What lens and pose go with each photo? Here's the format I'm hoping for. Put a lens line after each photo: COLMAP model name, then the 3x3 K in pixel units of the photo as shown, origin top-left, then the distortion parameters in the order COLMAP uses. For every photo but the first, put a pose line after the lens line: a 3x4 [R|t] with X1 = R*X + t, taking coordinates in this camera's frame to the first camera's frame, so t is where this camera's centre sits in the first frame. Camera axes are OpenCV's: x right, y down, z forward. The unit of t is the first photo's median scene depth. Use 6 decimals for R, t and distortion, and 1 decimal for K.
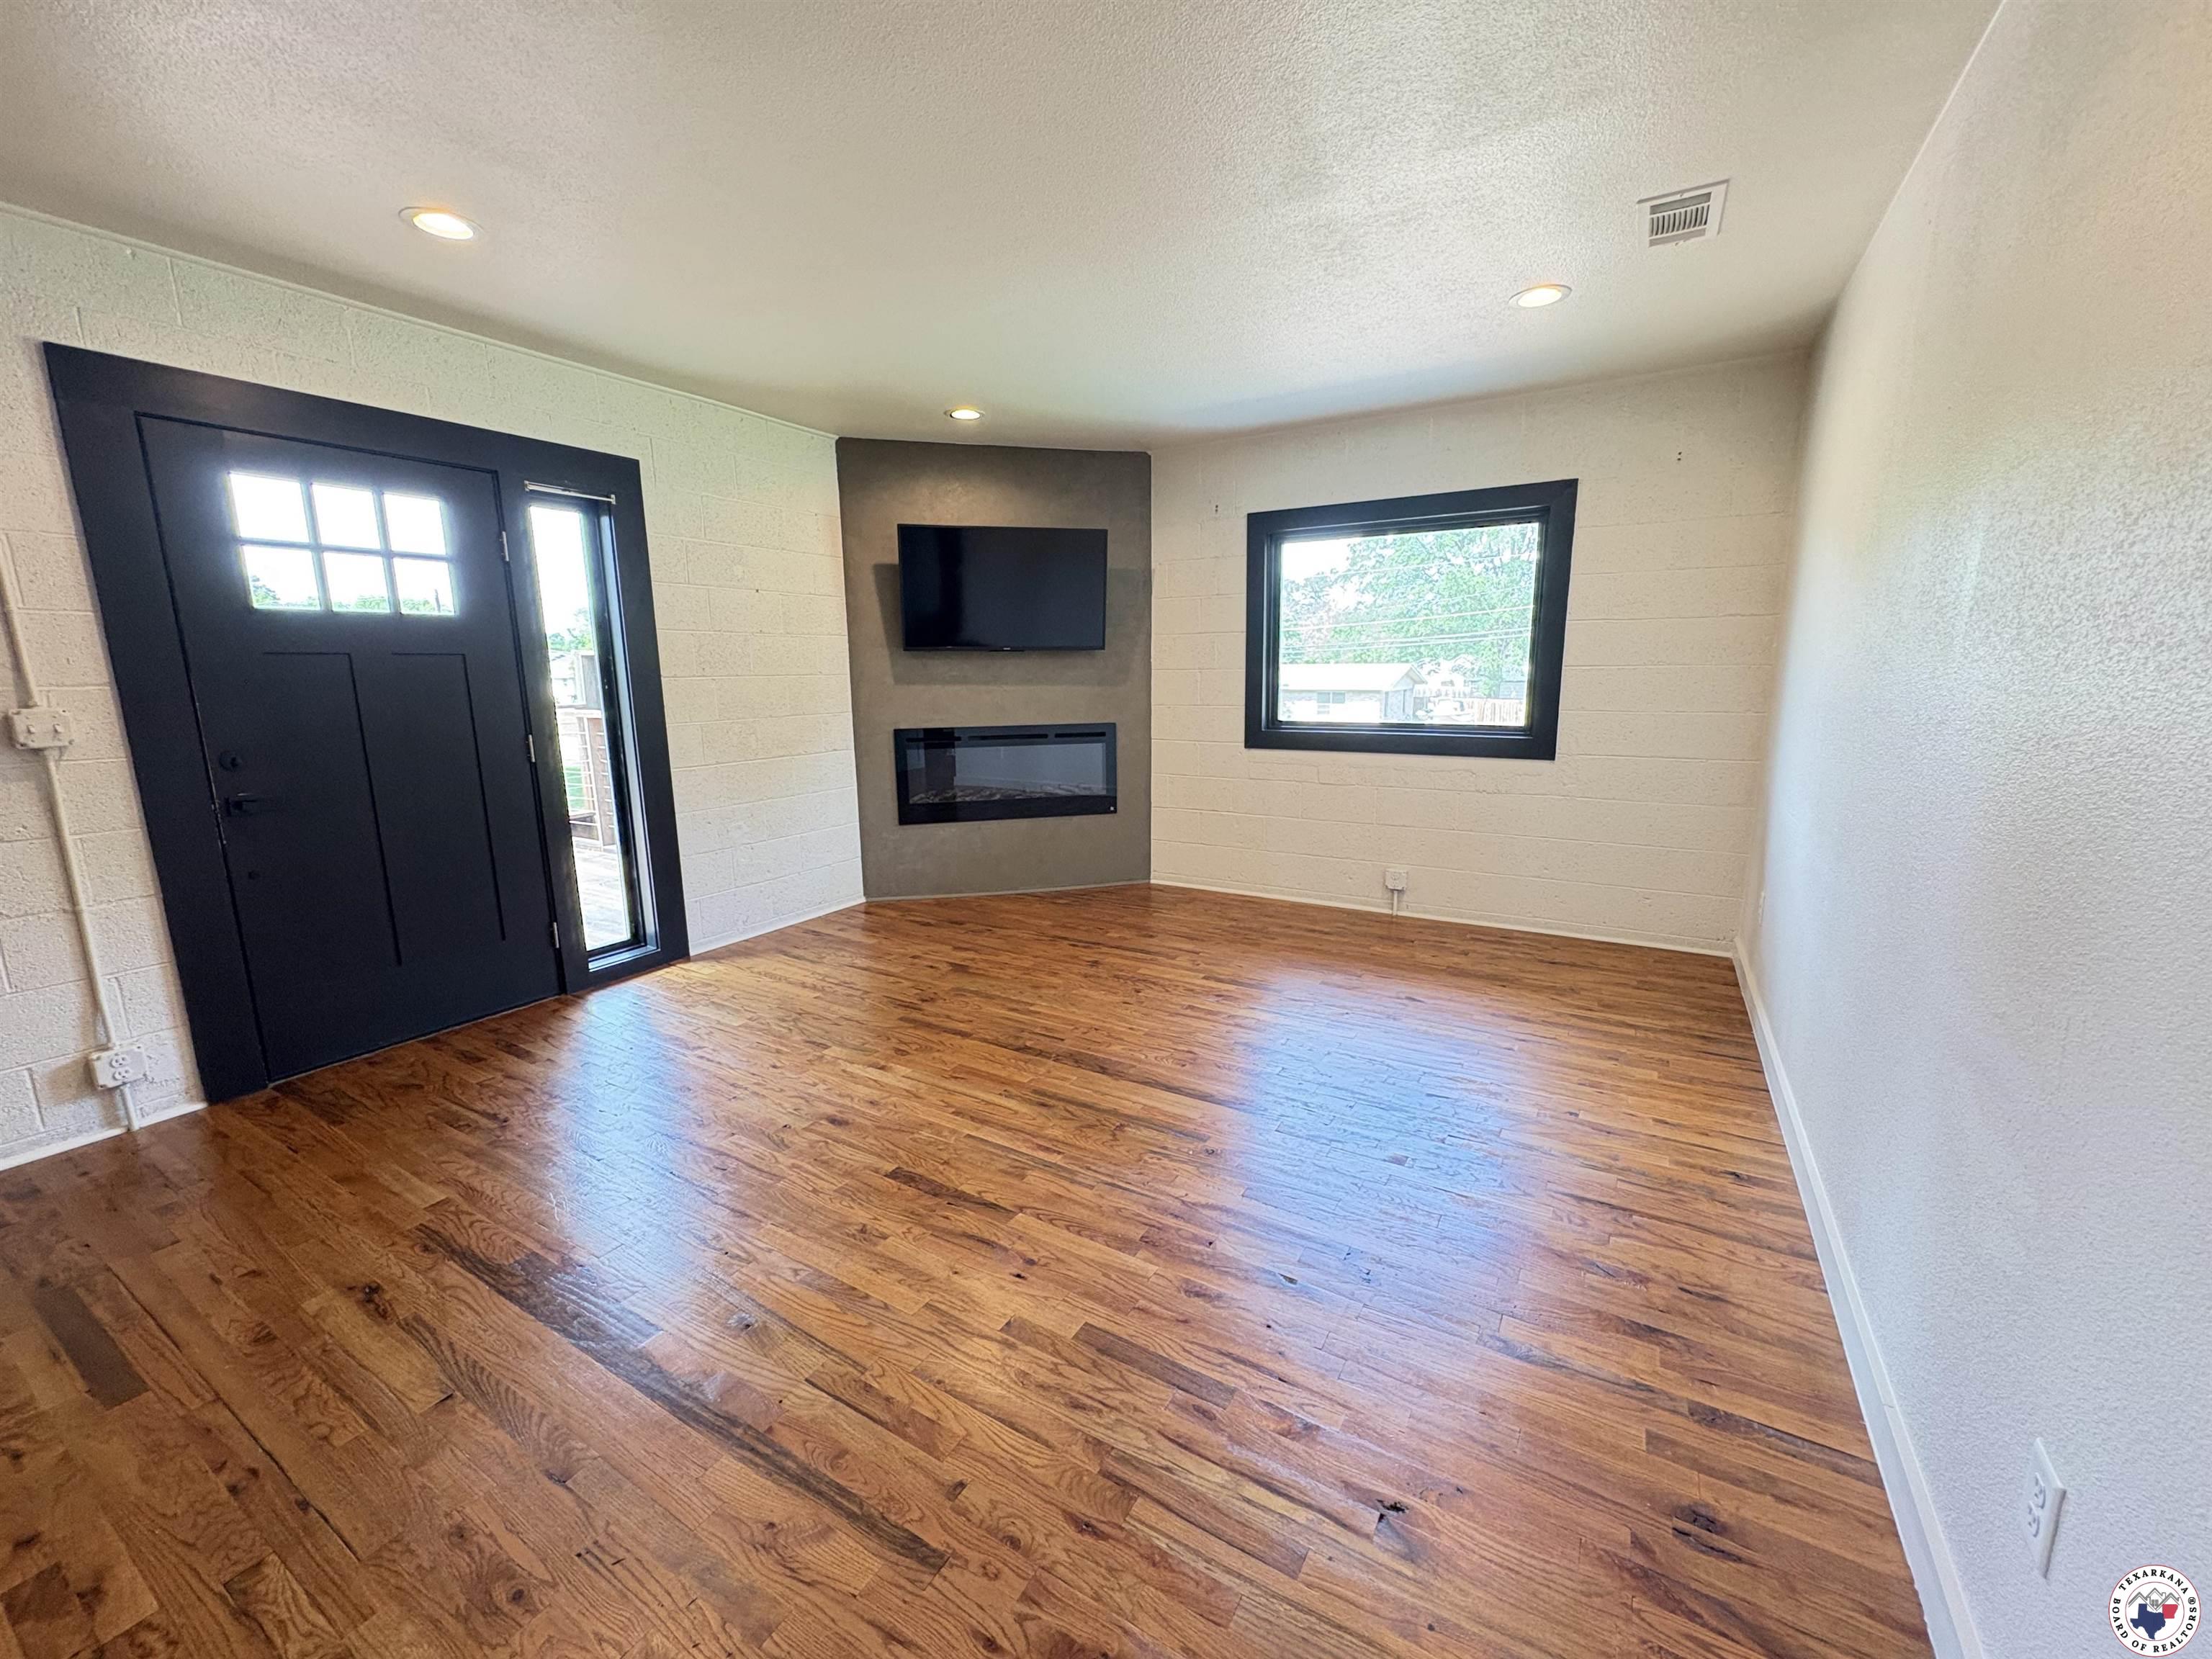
lens RADIAL K [[882.1, 0, 1104.5], [0, 882.1, 828.5], [0, 0, 1]] dist [0.000085, 0.001135]
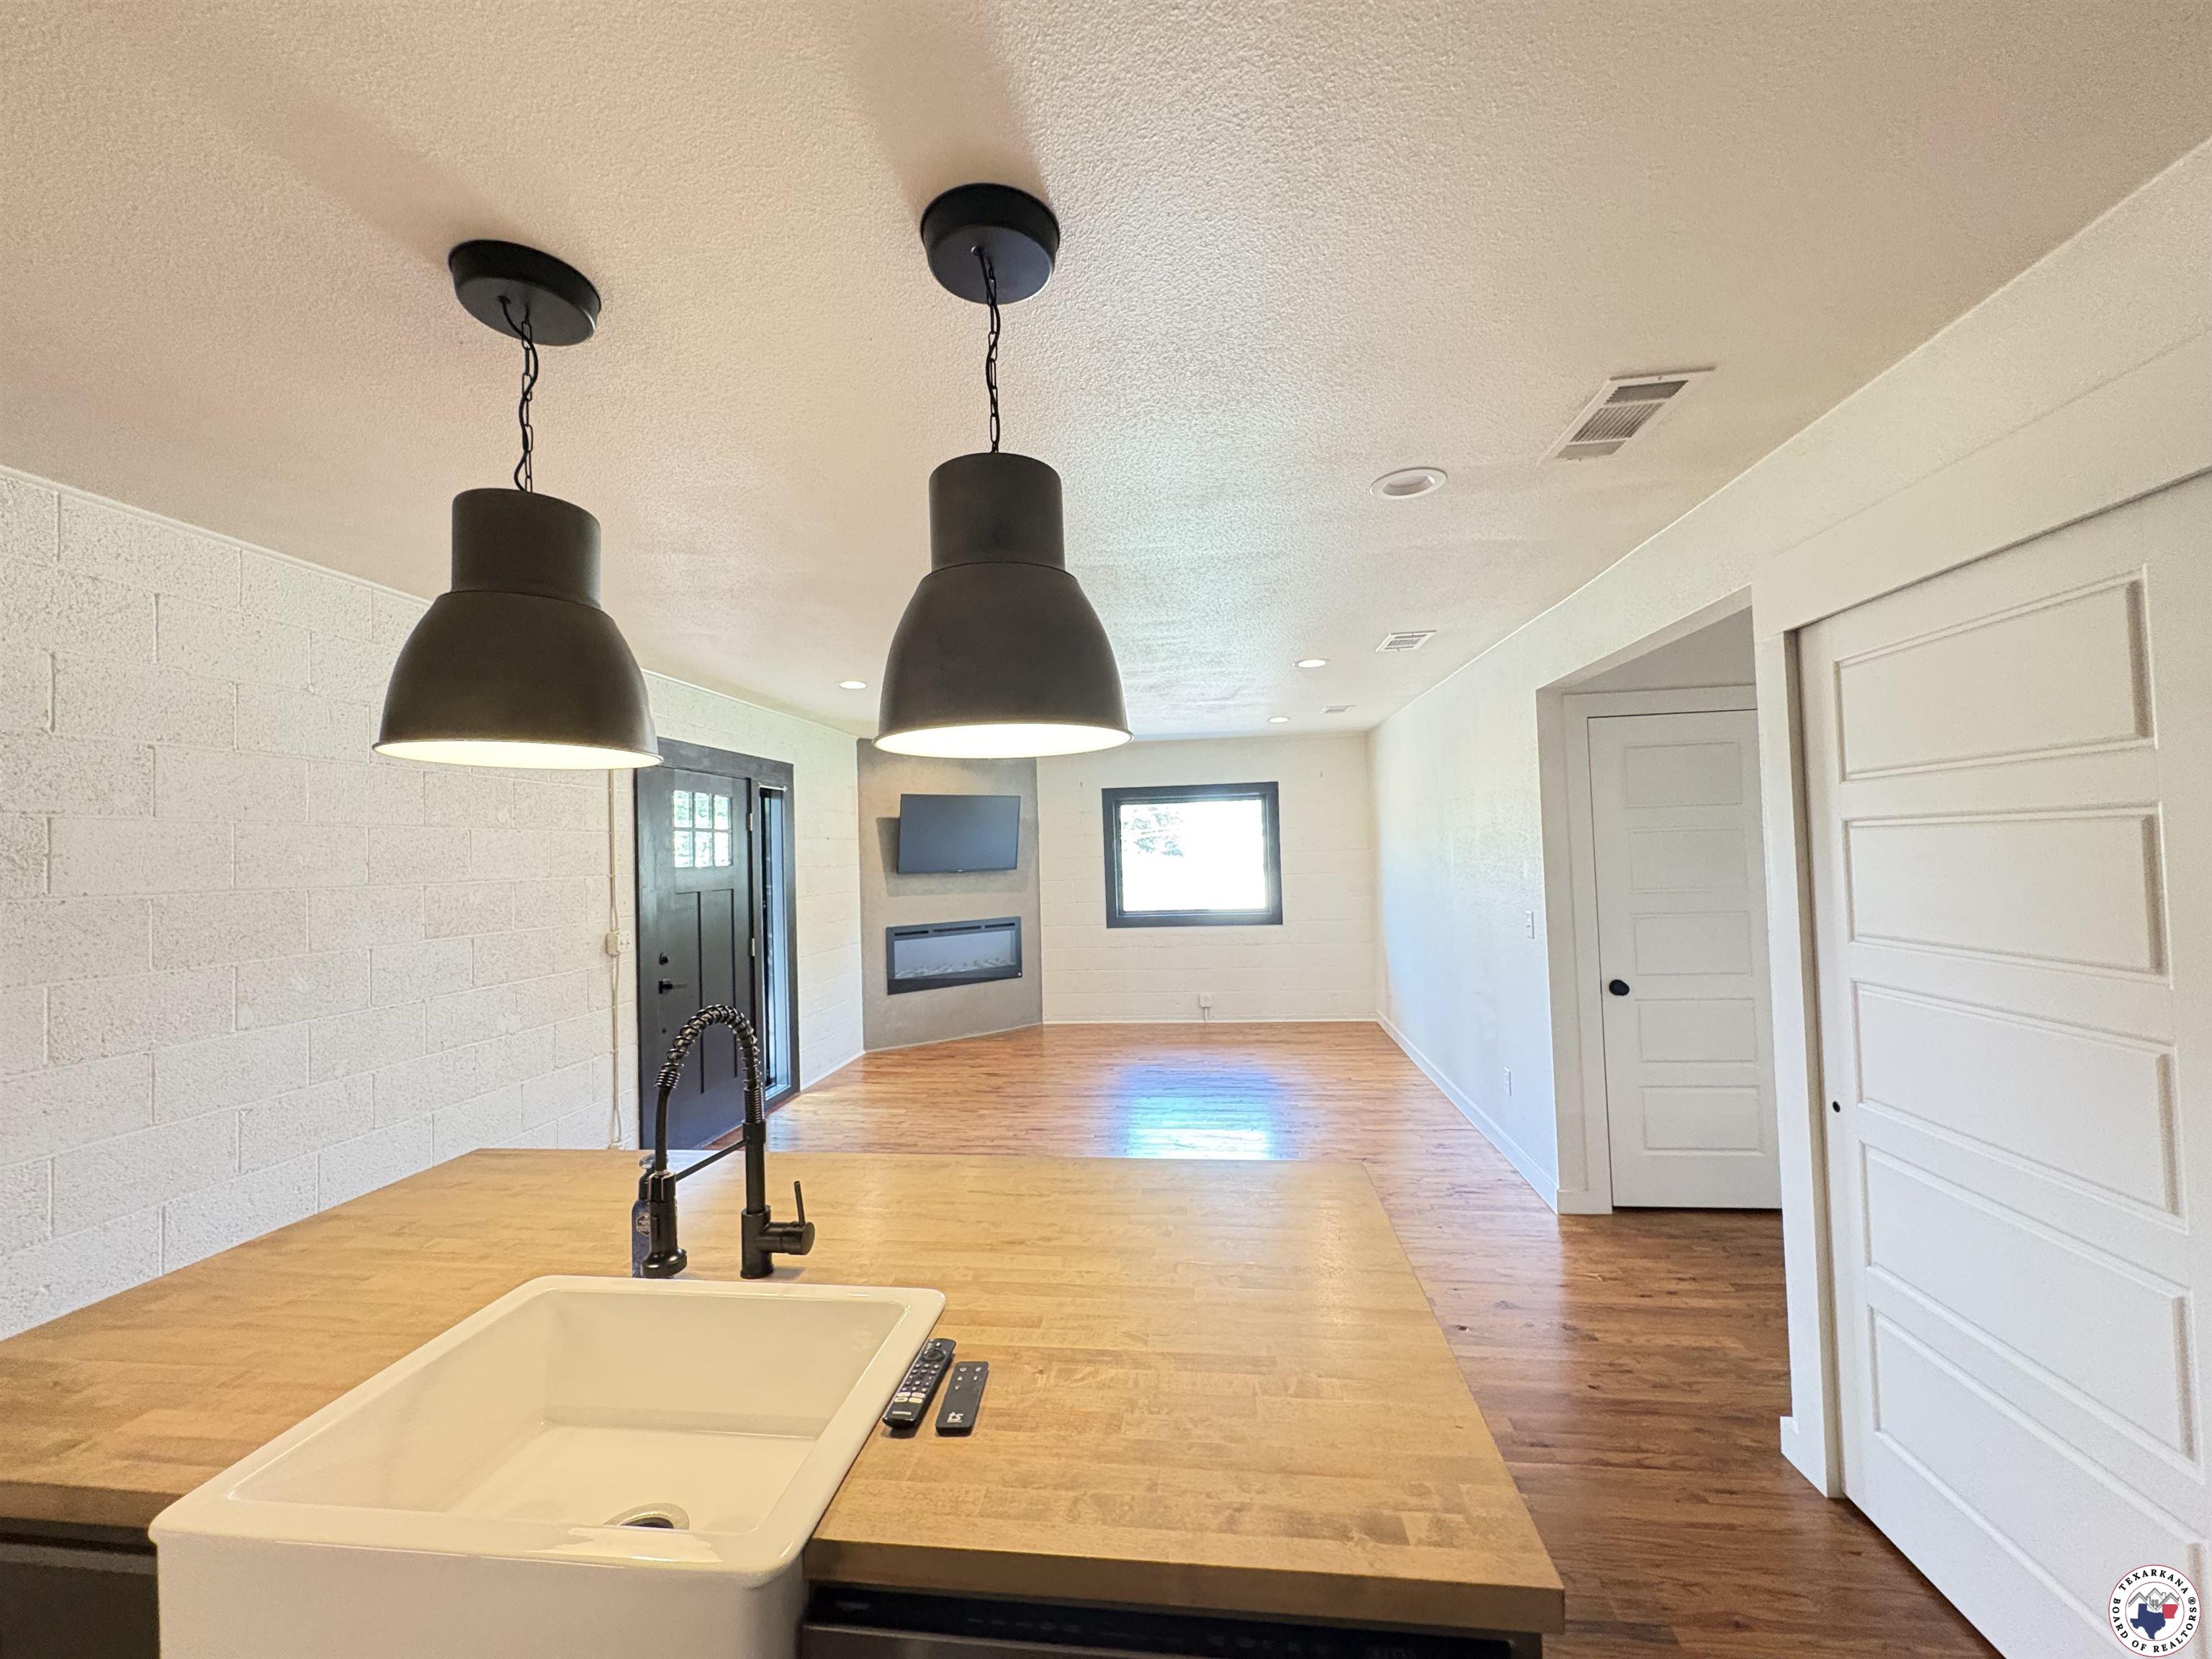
lens RADIAL K [[882.1, 0, 1105.7], [0, 882.1, 827.3], [0, 0, 1]] dist [0.000085, 0.001135]
pose [[0.913275, -0.003573, 0.407329, -0.822899], [0.092750, 0.975519, -0.199398, 0.081079], [-0.396645, 0.219885, 0.891248, -0.771541]]
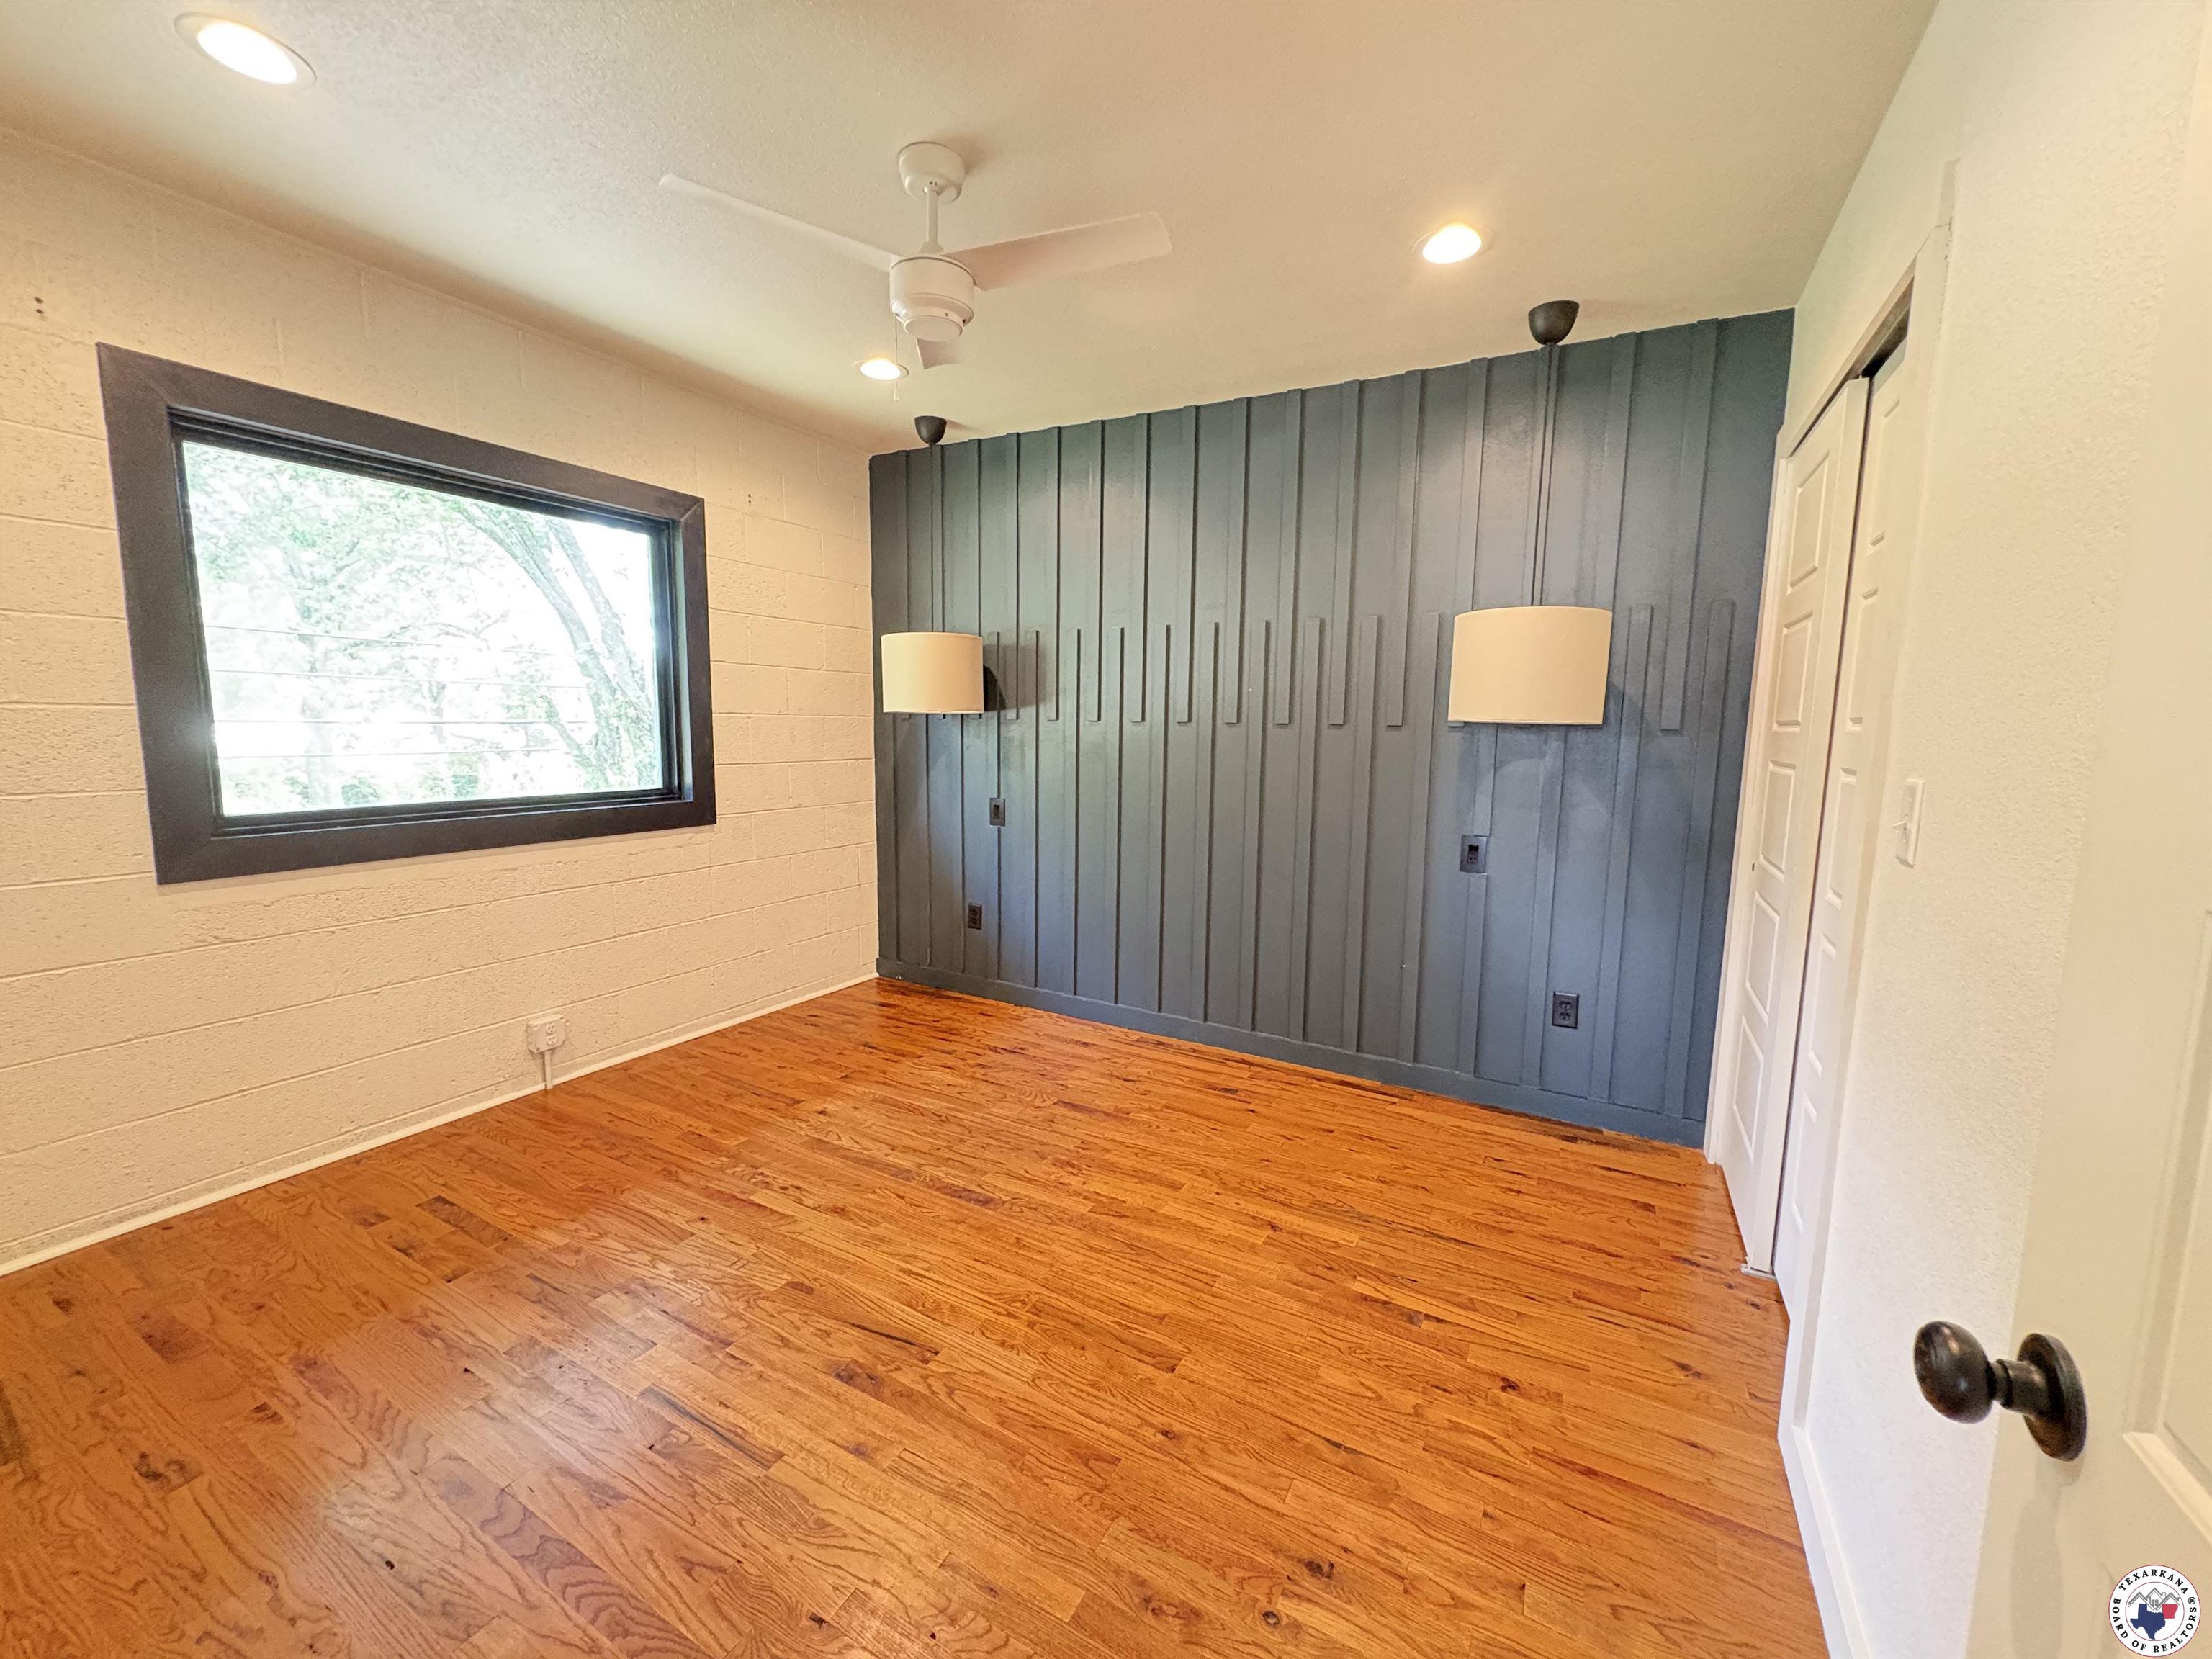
lens RADIAL K [[882.1, 0, 1106.0], [0, 882.1, 827.7], [0, 0, 1]] dist [0.000085, 0.001135]
pose [[-0.029864, -0.110814, 0.993392, -0.488550], [0.168676, 0.979024, 0.114282, -0.150895], [-0.985219, 0.170974, -0.010546, 0.896741]]
